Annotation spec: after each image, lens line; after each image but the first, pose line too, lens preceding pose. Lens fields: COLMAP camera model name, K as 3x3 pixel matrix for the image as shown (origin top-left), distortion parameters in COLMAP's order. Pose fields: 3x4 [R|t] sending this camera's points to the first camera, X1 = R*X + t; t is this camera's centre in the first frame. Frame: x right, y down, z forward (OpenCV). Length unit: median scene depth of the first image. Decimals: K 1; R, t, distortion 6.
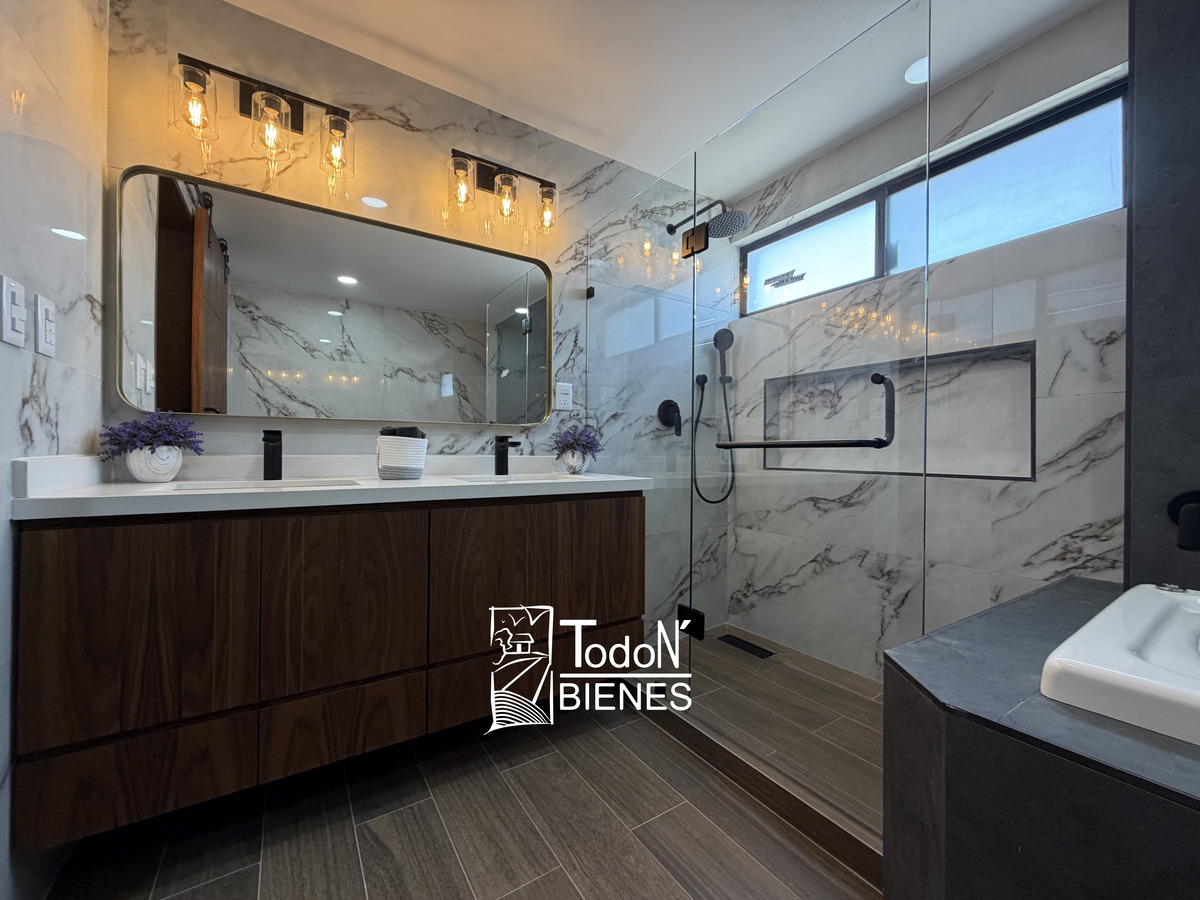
lens RADIAL K [[479.6, 0, 597.4], [0, 479.6, 447.6], [0, 0, 1]] dist [0.001885, -0.001180]
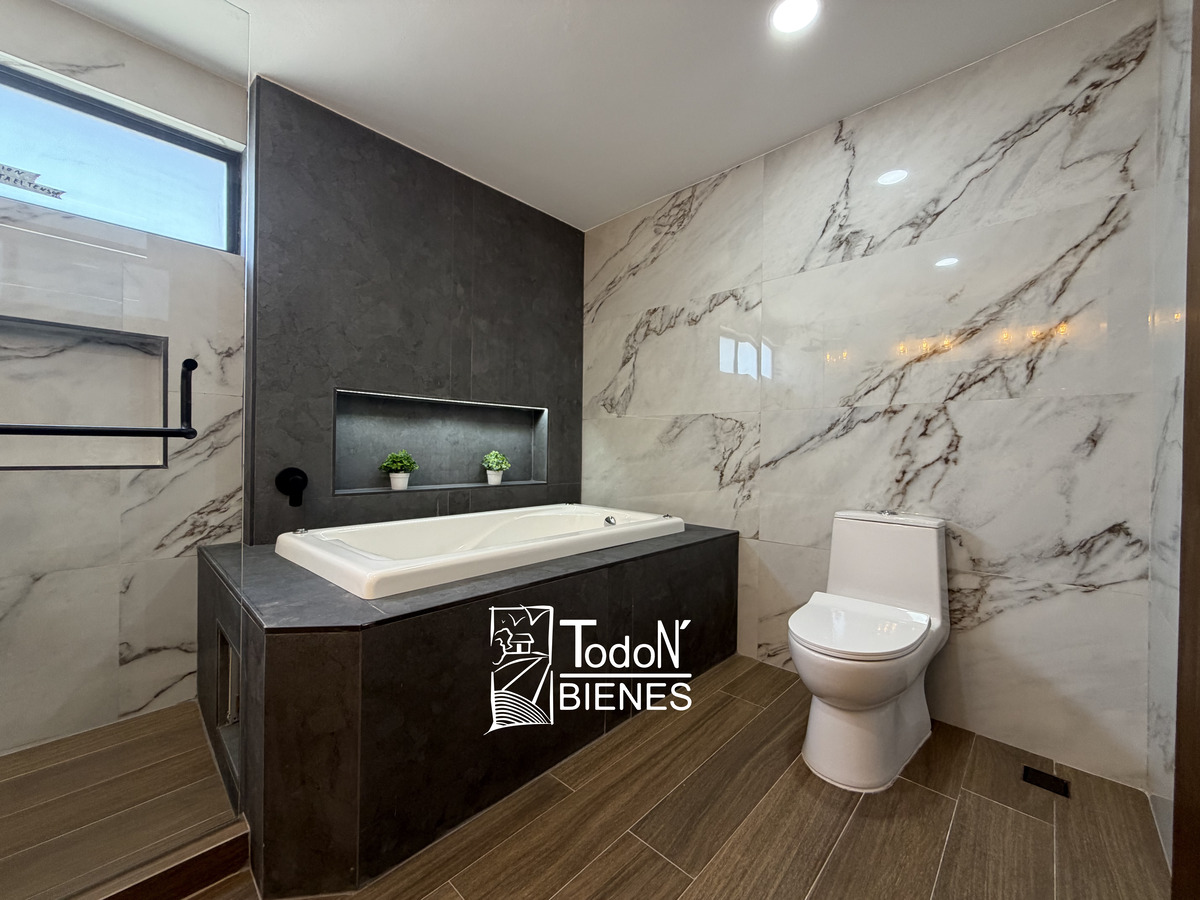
lens RADIAL K [[479.6, 0, 597.2], [0, 479.6, 451.0], [0, 0, 1]] dist [0.001885, -0.001180]
pose [[-0.228070, -0.015479, 0.973522, -0.383522], [-0.020778, 0.999723, 0.011028, -0.000951], [-0.973423, -0.017712, -0.228328, 0.324603]]
